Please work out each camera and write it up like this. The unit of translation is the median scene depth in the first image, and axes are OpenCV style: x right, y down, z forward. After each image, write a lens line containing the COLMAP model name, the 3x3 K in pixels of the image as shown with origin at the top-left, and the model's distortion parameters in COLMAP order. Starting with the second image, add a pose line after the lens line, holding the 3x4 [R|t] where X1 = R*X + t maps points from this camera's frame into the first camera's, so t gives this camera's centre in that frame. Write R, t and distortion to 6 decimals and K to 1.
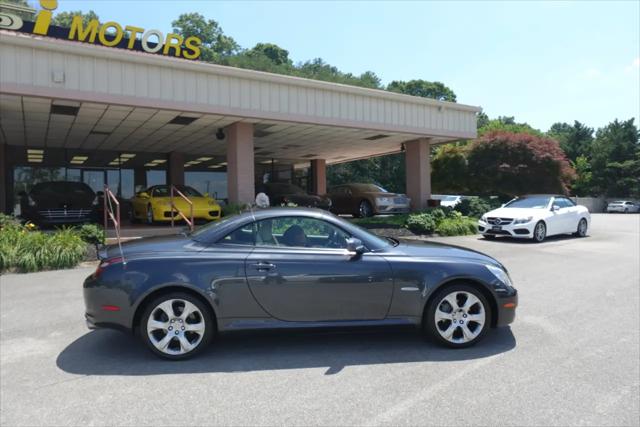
lens RADIAL K [[458.0, 0, 320.0], [0, 458.0, 213.5], [0, 0, 1]] dist [-0.004117, 0.002579]
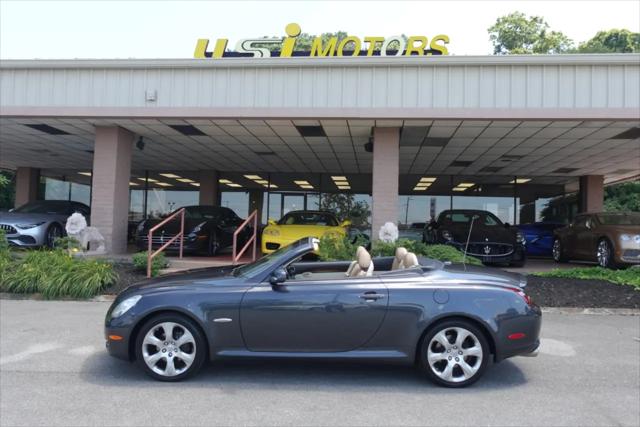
lens RADIAL K [[515.9, 0, 320.0], [0, 515.9, 213.5], [0, 0, 1]] dist [-0.008364, 0.002969]
pose [[0.783704, 0.010713, -0.621042, 0.161625], [-0.048405, 0.997864, -0.043870, -0.010405], [0.619246, 0.064443, 0.782548, 0.174427]]
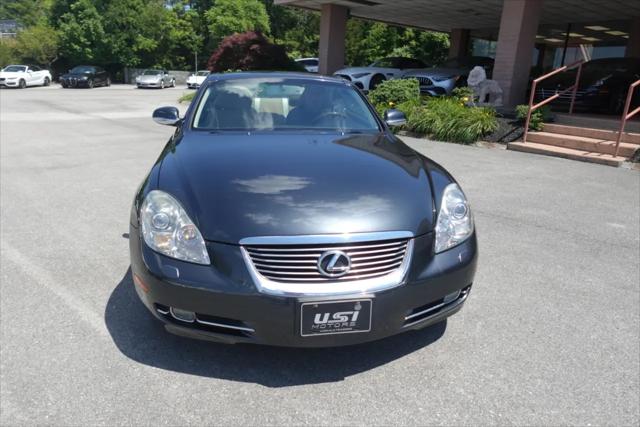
lens RADIAL K [[458.0, 0, 320.0], [0, 458.0, 213.5], [0, 0, 1]] dist [-0.004117, 0.002579]
pose [[0.069200, 0.297856, -0.952099, 0.162667], [-0.066310, 0.953650, 0.293521, -0.003893], [0.995397, 0.042822, 0.085744, 0.215897]]
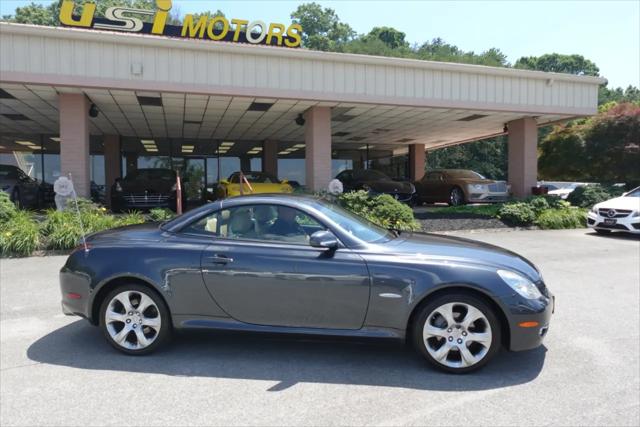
lens RADIAL K [[458.0, 0, 320.0], [0, 458.0, 213.5], [0, 0, 1]] dist [-0.004117, 0.002579]
pose [[0.966249, 0.018853, -0.256919, 0.051196], [-0.011555, 0.999487, 0.029886, -0.000678], [0.257351, -0.025909, 0.965971, 0.033882]]
